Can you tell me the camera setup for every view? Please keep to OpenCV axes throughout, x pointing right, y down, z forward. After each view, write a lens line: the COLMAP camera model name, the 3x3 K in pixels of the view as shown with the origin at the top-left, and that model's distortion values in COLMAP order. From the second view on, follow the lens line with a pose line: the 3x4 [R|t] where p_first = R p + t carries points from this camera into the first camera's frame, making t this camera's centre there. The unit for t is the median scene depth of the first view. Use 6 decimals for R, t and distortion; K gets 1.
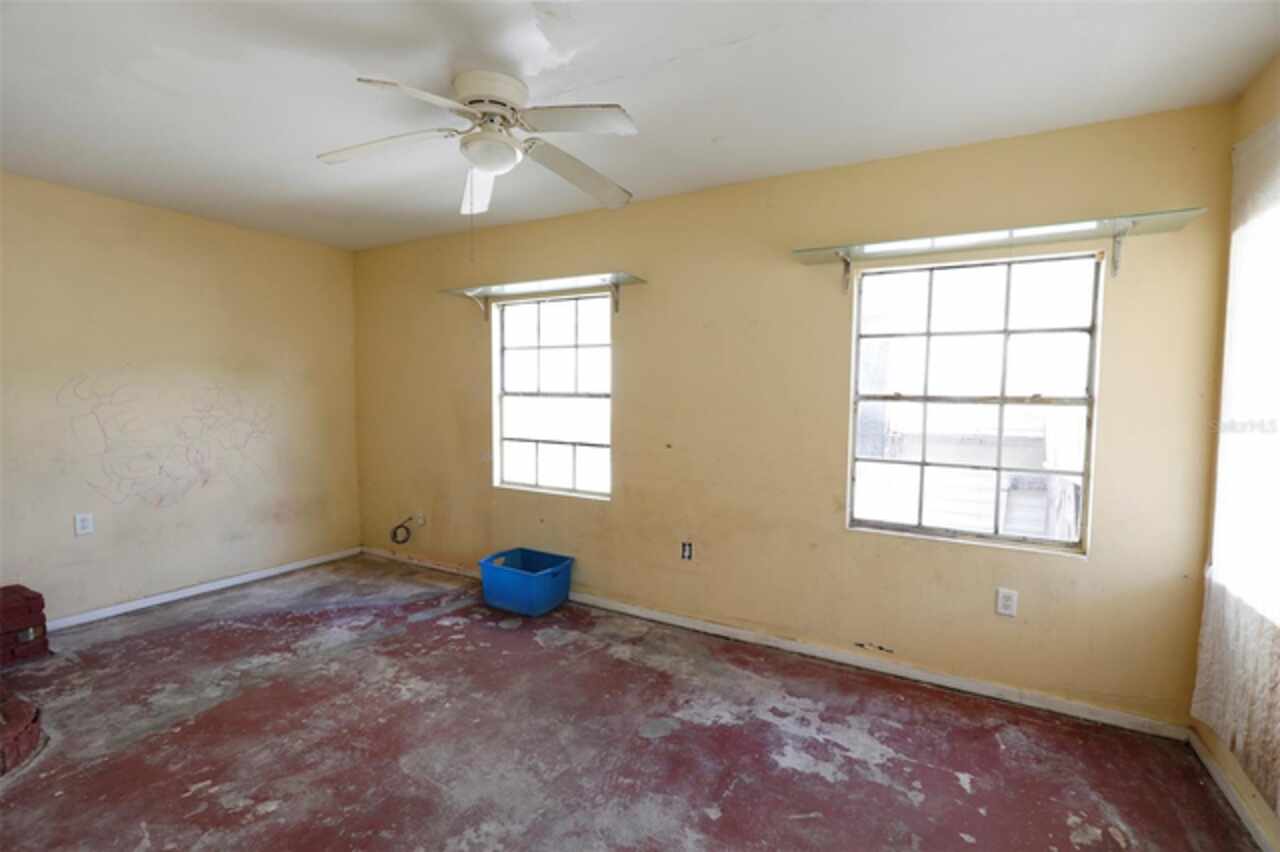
lens RADIAL K [[573.3, 0, 645.5], [0, 573.3, 428.8], [0, 0, 1]] dist [-0.001027, -0.000231]
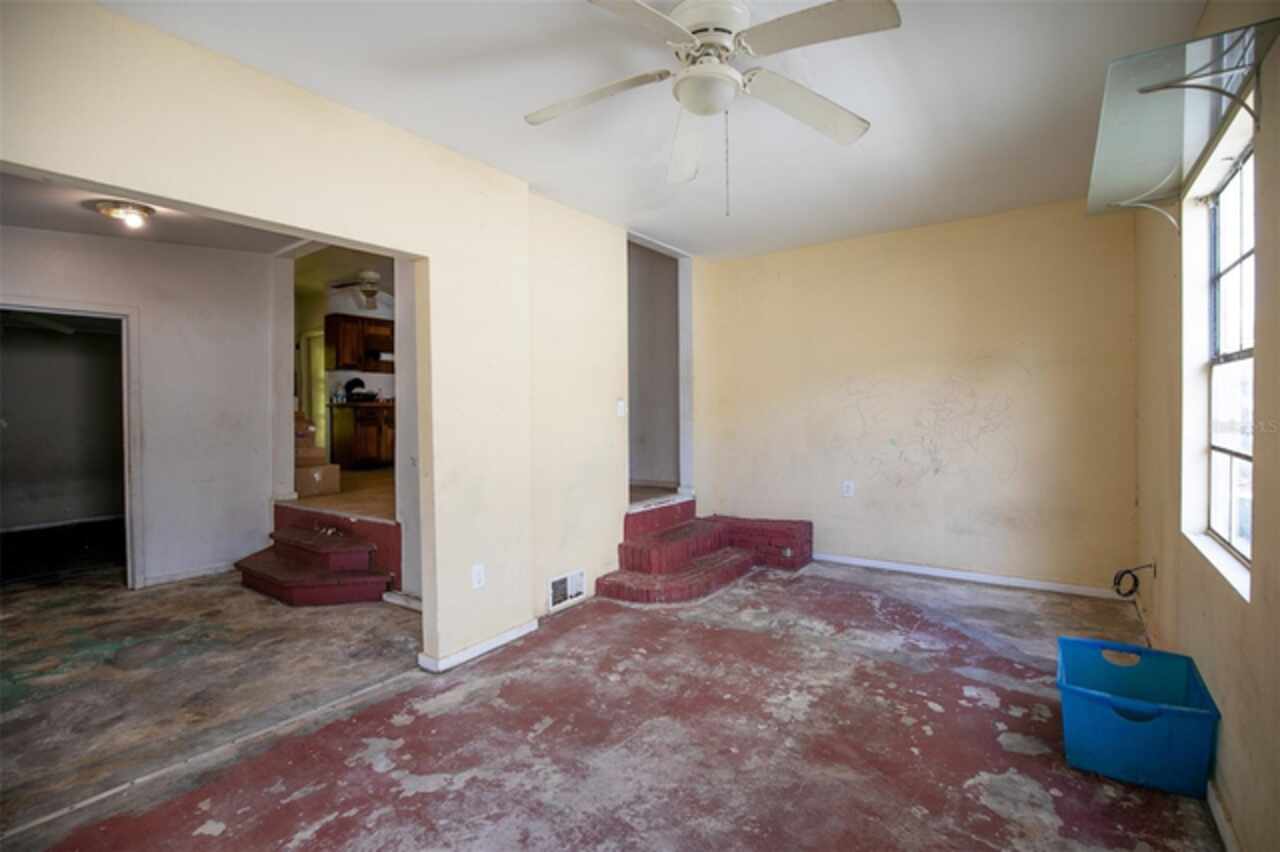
lens RADIAL K [[589.4, 0, 649.0], [0, 589.4, 411.3], [0, 0, 1]] dist [-0.039210, 0.006782]
pose [[-0.103331, -0.008008, -0.994615, 0.442395], [-0.045149, 0.998975, -0.003352, 0.012224], [0.993622, 0.044559, -0.103587, 0.718824]]
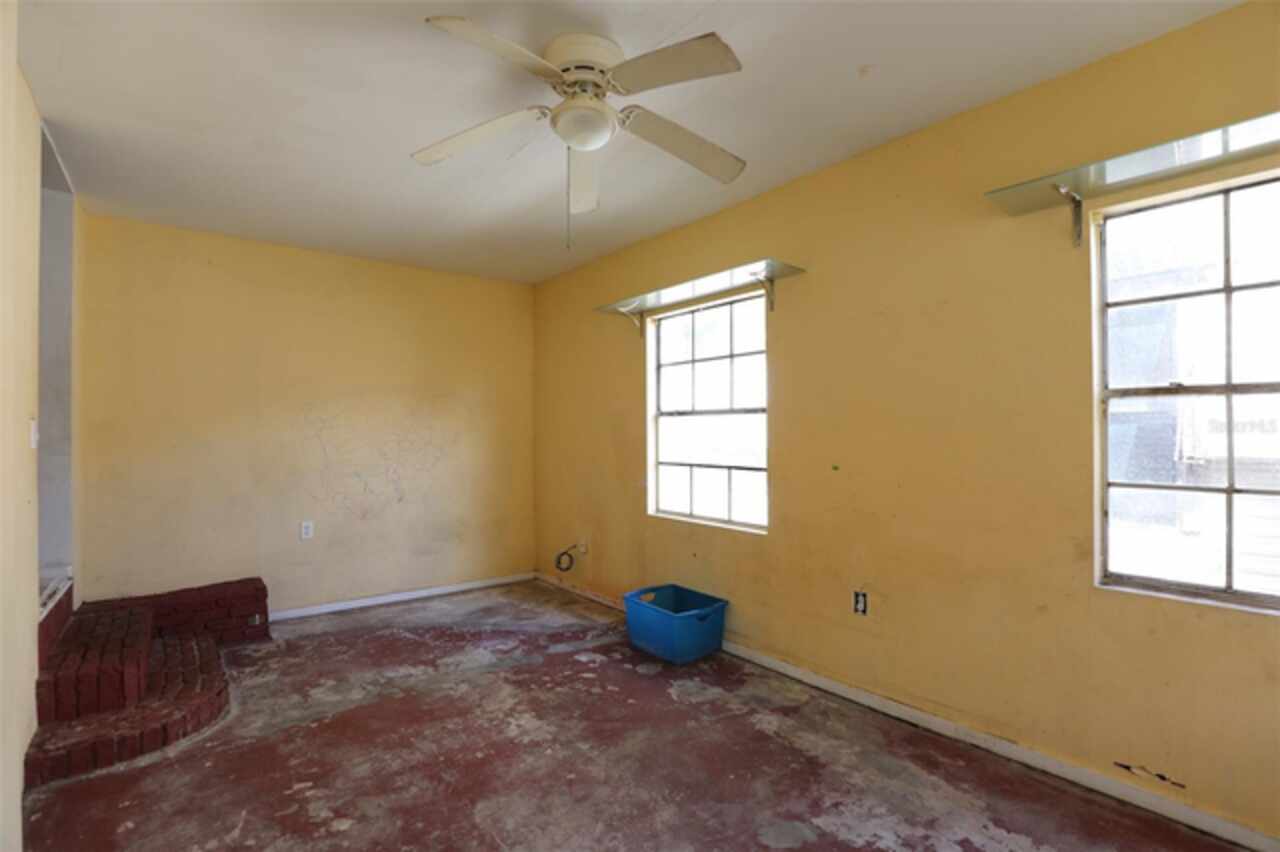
lens RADIAL K [[586.8, 0, 642.9], [0, 586.8, 429.8], [0, 0, 1]] dist [-0.036475, 0.005090]
pose [[0.928934, -0.016743, -0.369867, 0.102010], [-0.009566, 0.997558, -0.069183, 0.038910], [0.370122, 0.067805, 0.926505, 0.154266]]
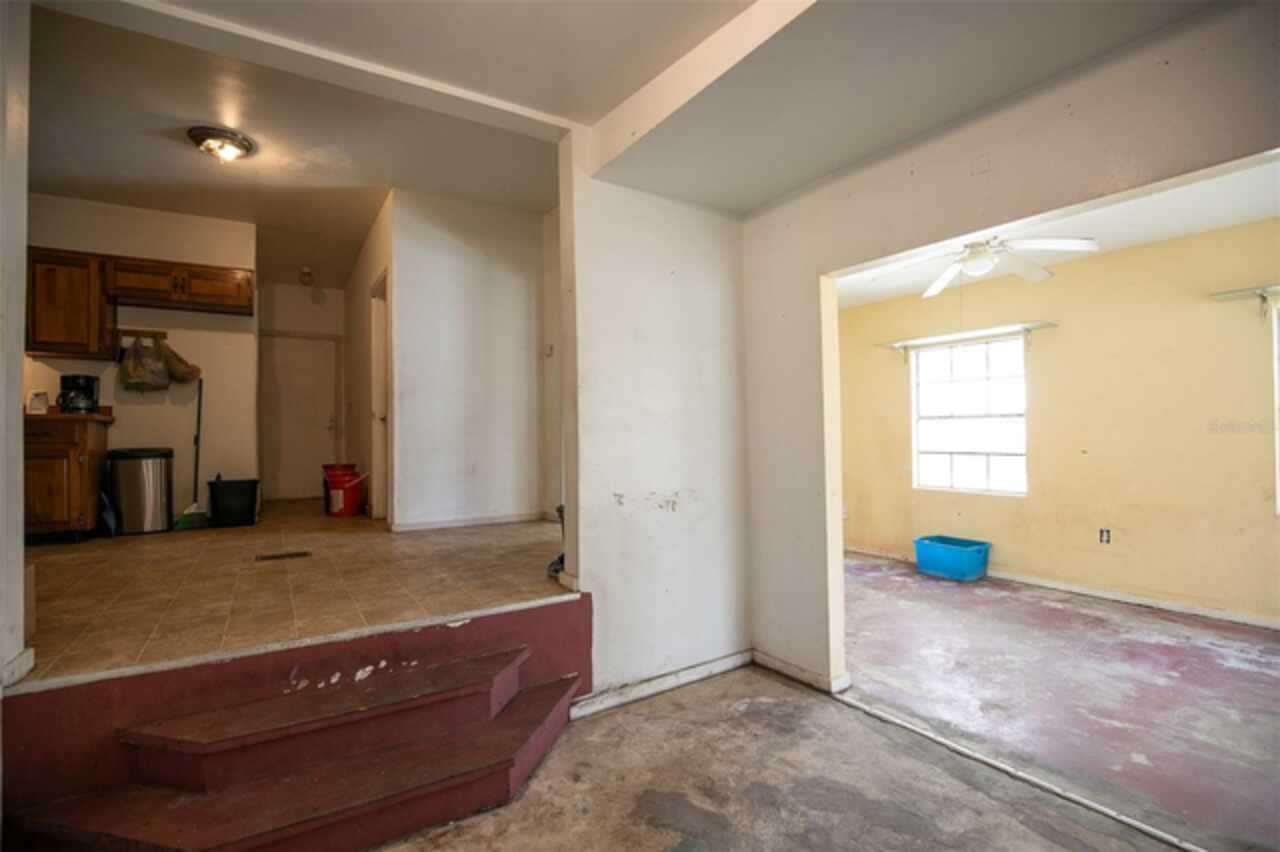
lens RADIAL K [[584.4, 0, 644.5], [0, 584.4, 430.3], [0, 0, 1]] dist [-0.039675, 0.008787]
pose [[0.886178, -0.021422, -0.462849, -0.254012], [-0.012643, 0.997441, -0.070371, 0.090523], [0.463172, 0.068213, 0.883640, -0.618823]]
